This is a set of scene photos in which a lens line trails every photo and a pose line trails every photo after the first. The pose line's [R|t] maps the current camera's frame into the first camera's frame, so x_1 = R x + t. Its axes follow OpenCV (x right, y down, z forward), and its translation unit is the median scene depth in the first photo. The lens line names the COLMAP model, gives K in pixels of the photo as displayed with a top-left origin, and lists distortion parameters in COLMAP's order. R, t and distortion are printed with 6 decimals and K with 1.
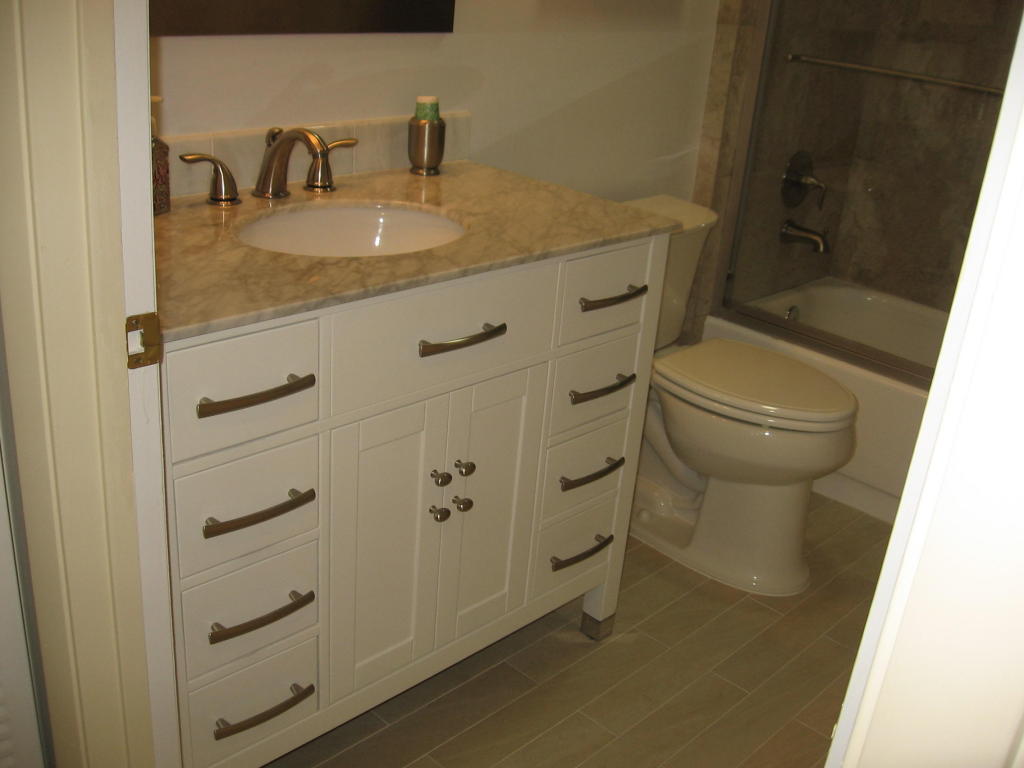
lens RADIAL K [[1082.5, 0, 509.5], [0, 1082.5, 388.6], [0, 0, 1]] dist [-0.108747, 0.000000]
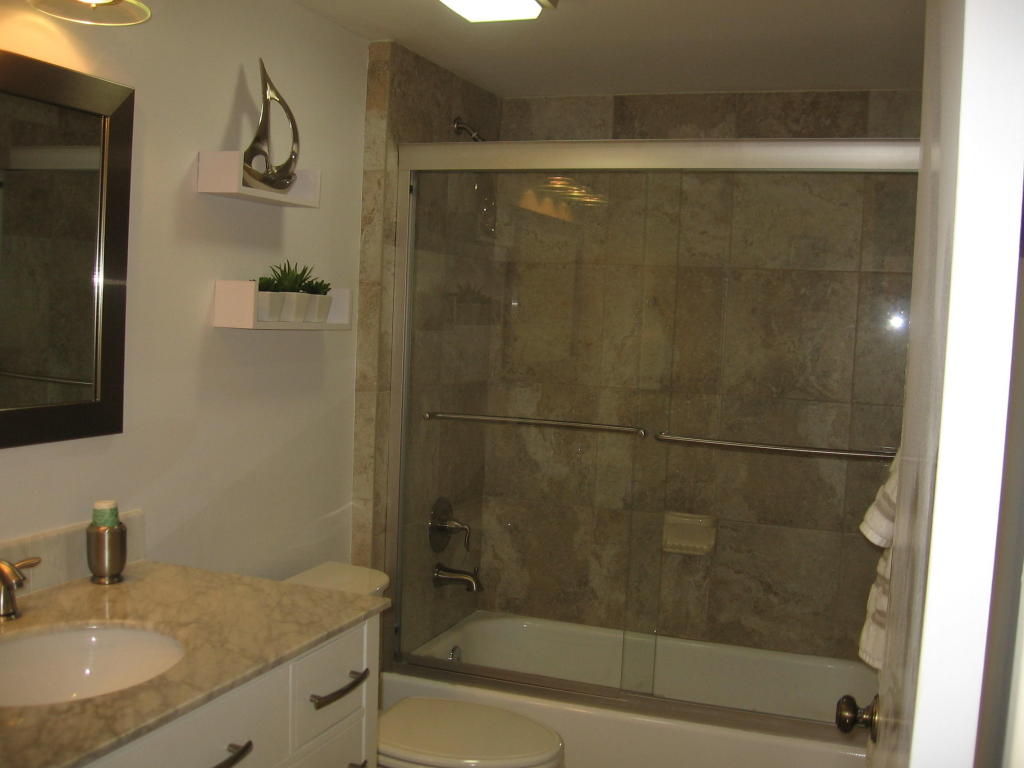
lens RADIAL K [[1082.5, 0, 513.2], [0, 1082.5, 380.9], [0, 0, 1]] dist [-0.108747, 0.000000]
pose [[0.916299, -0.071865, 0.393994, -0.107795], [0.187813, 0.945993, -0.264241, -0.054877], [-0.353725, 0.316121, 0.880310, 0.003448]]
